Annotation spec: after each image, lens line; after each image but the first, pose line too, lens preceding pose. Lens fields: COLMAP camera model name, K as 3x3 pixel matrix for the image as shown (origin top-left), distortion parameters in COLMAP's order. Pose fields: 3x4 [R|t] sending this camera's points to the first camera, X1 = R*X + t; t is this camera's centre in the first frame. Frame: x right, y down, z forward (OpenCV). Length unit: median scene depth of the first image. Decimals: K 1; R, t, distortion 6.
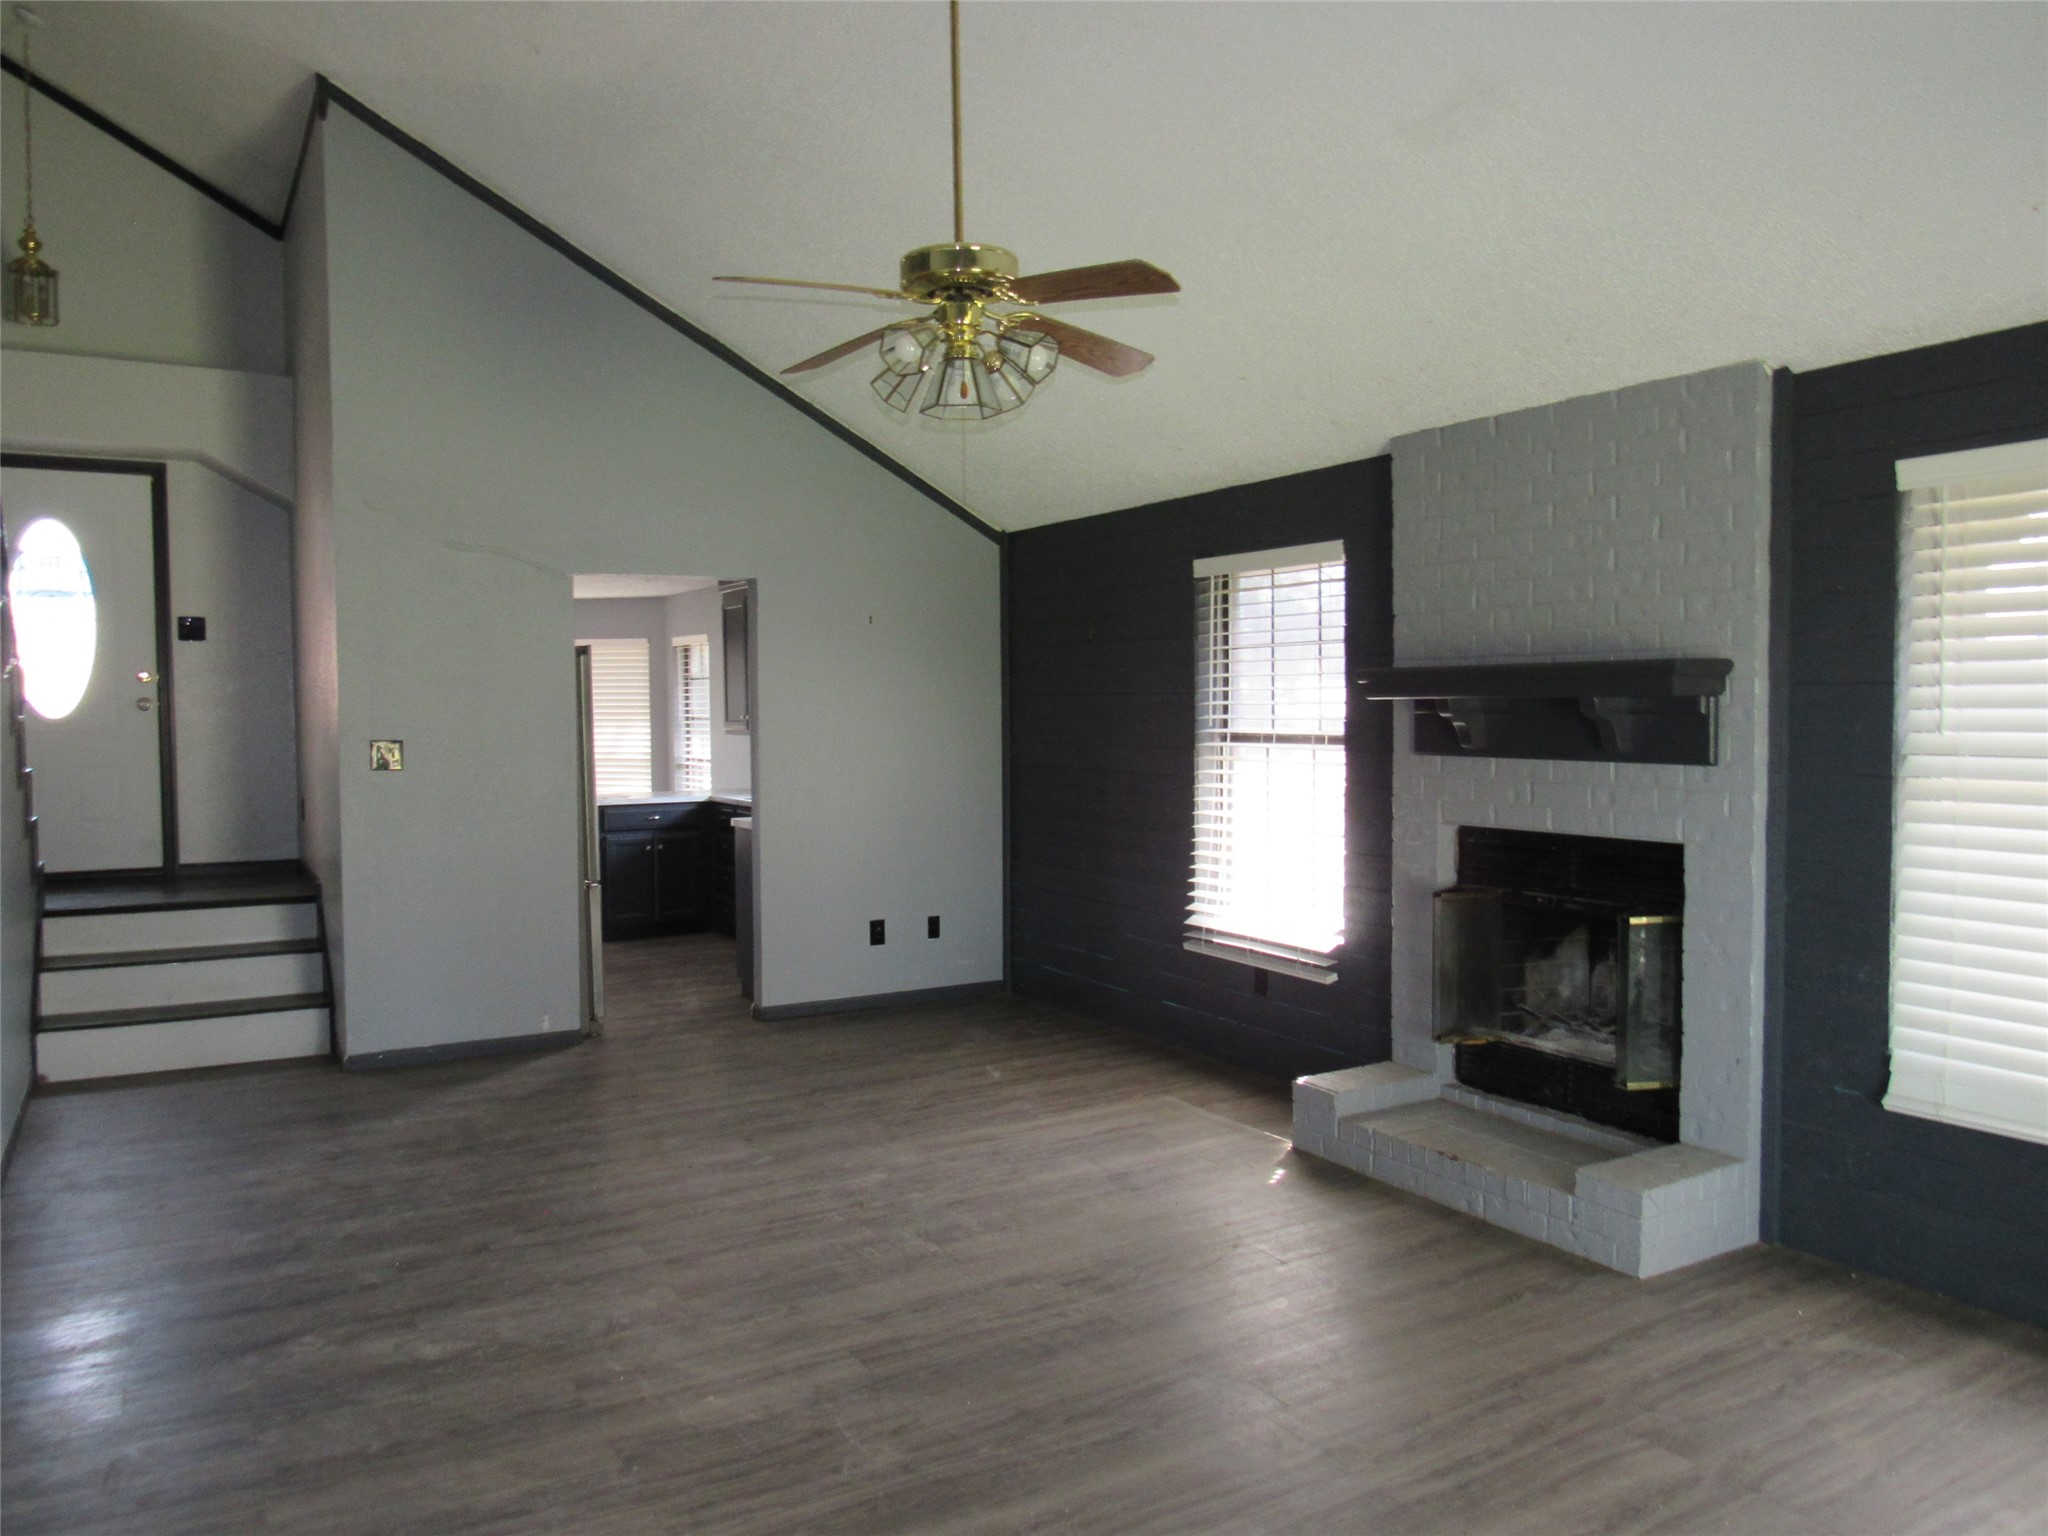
lens RADIAL K [[1476.5, 0, 1023.9], [0, 1476.5, 761.1], [0, 0, 1]] dist [-0.009968, -0.002114]
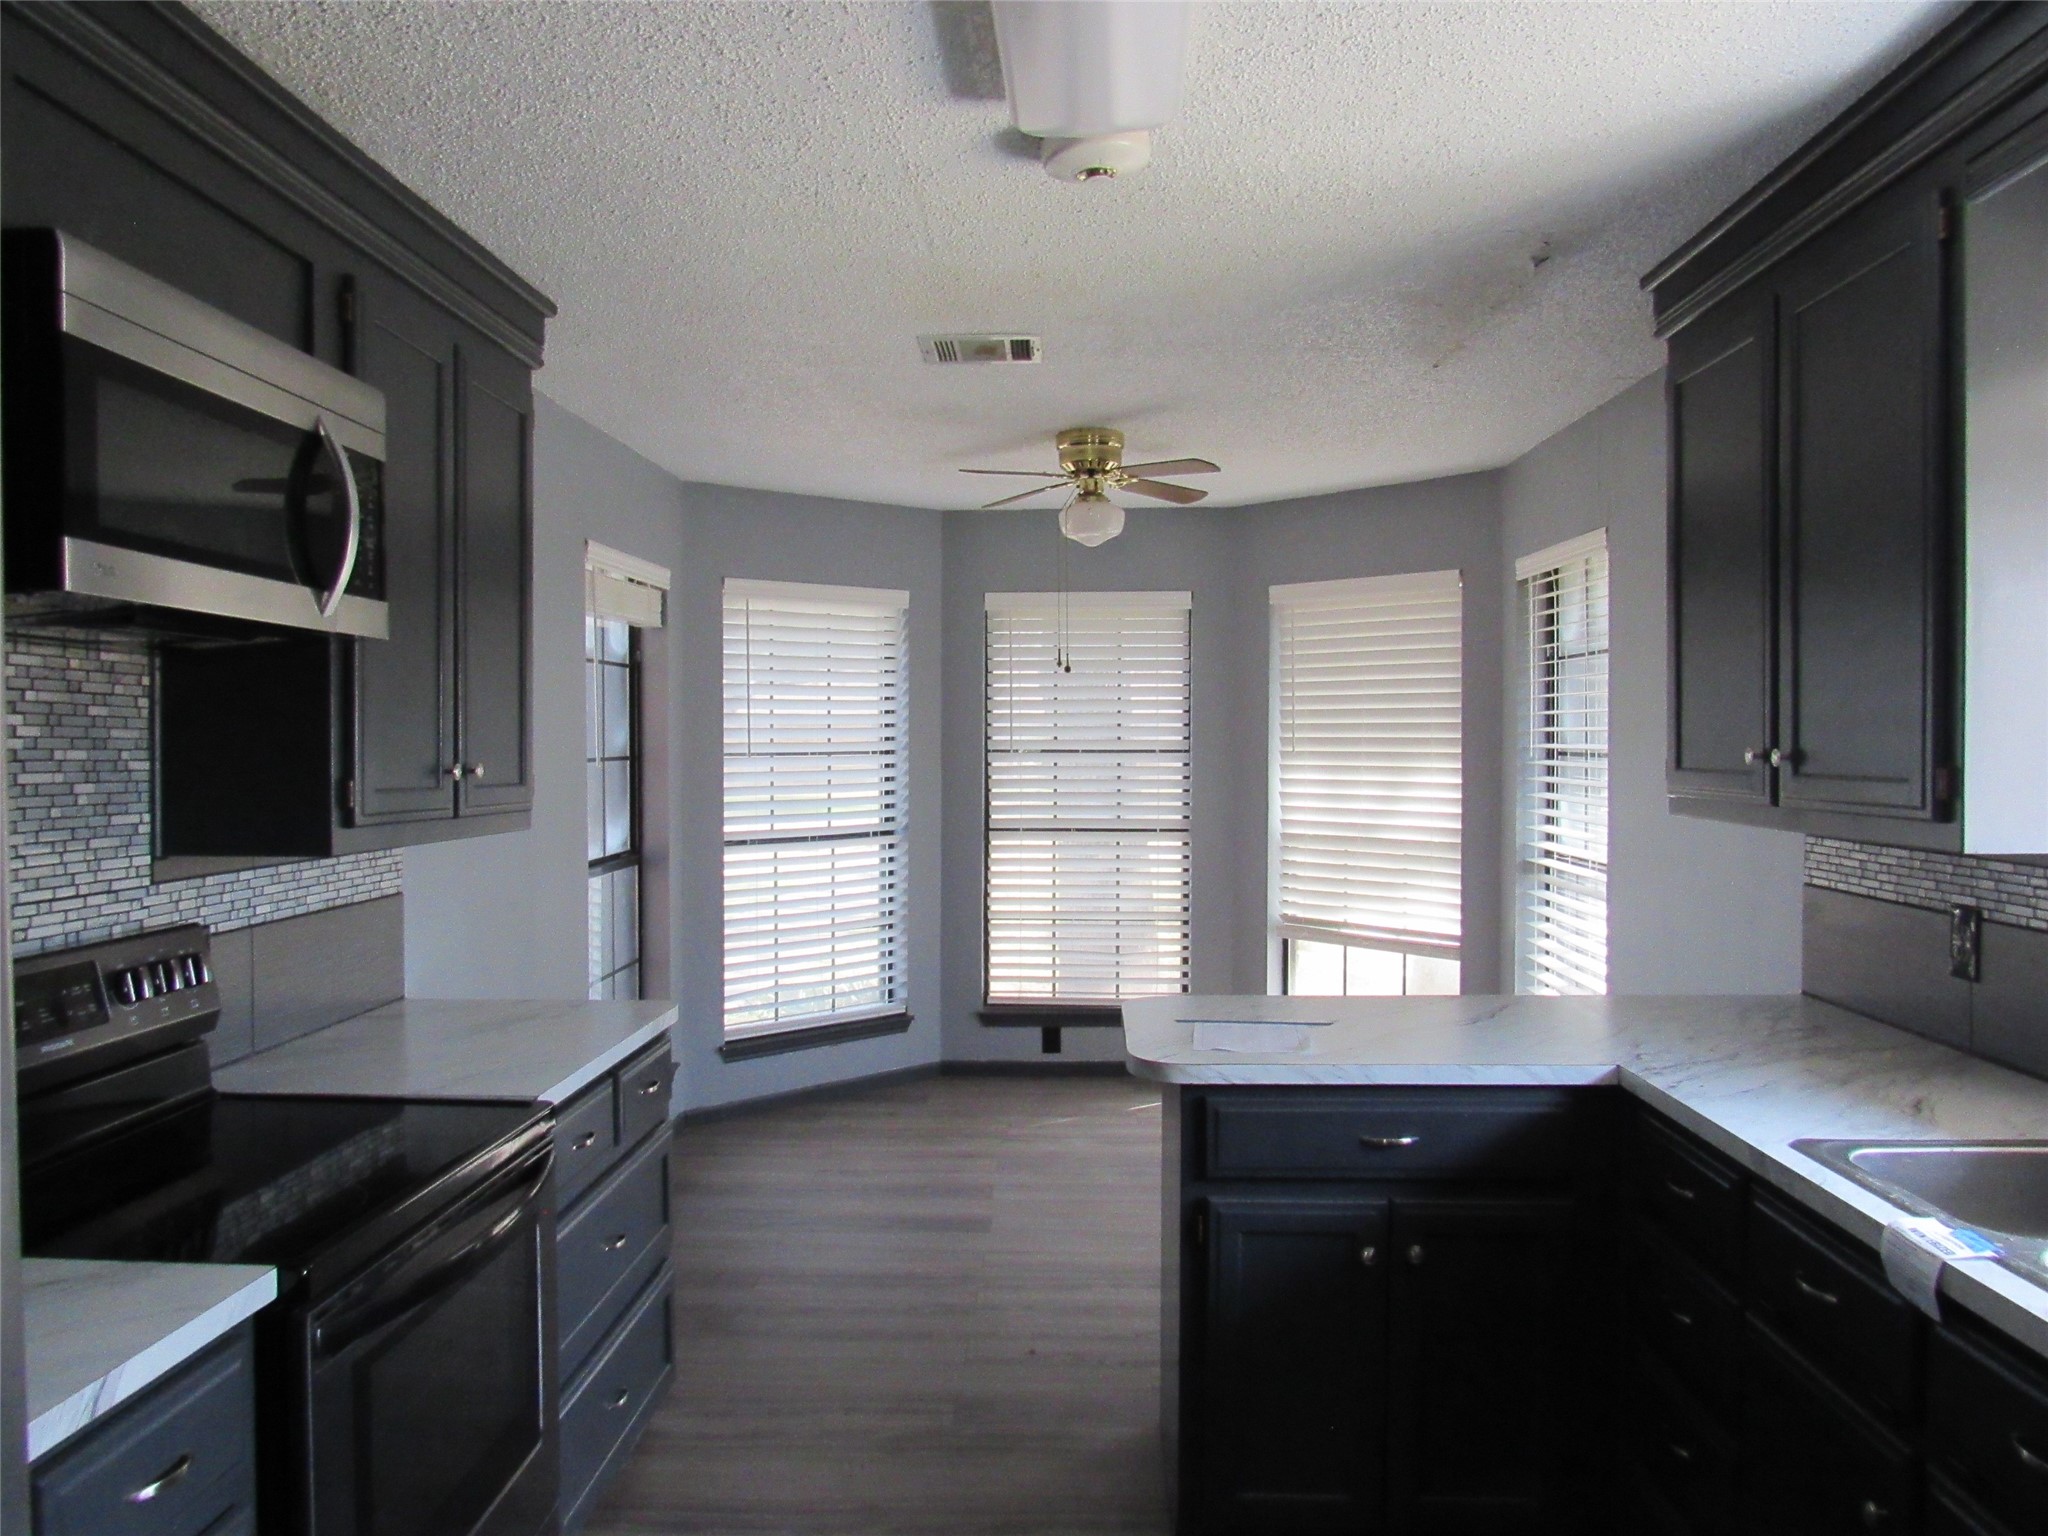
lens RADIAL K [[1476.5, 0, 1026.9], [0, 1476.5, 762.4], [0, 0, 1]] dist [-0.009968, -0.002114]
pose [[0.841706, 0.016460, -0.539685, -0.185813], [-0.027096, 0.999564, -0.011774, -0.025337], [0.539256, 0.024533, 0.841785, 0.830632]]
